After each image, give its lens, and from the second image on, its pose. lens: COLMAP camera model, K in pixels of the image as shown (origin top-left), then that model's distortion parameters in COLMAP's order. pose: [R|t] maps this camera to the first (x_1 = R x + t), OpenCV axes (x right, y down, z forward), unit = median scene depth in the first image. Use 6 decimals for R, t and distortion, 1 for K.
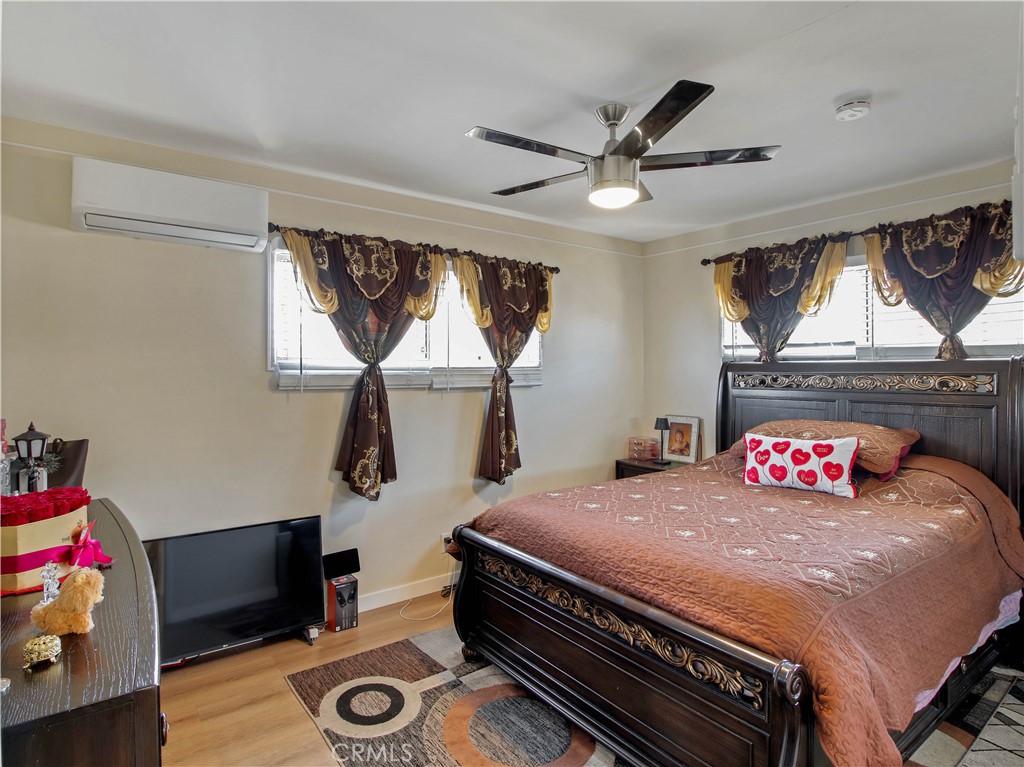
lens RADIAL K [[535.7, 0, 515.7], [0, 535.7, 376.1], [0, 0, 1]] dist [-0.001411, 0.000396]
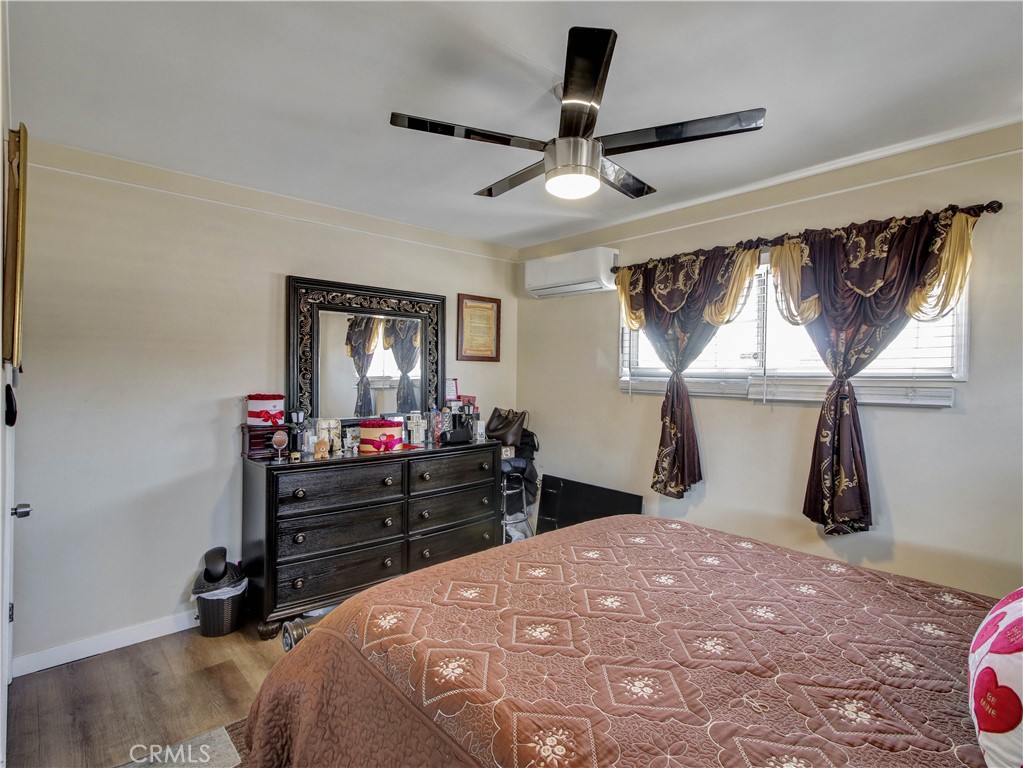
lens RADIAL K [[535.2, 0, 515.1], [0, 535.2, 376.6], [0, 0, 1]] dist [-0.001411, 0.000396]
pose [[0.108562, -0.005617, -0.994074, 0.668985], [-0.031160, 0.999473, -0.009050, 0.005617], [0.993601, 0.031958, 0.108330, 0.493424]]
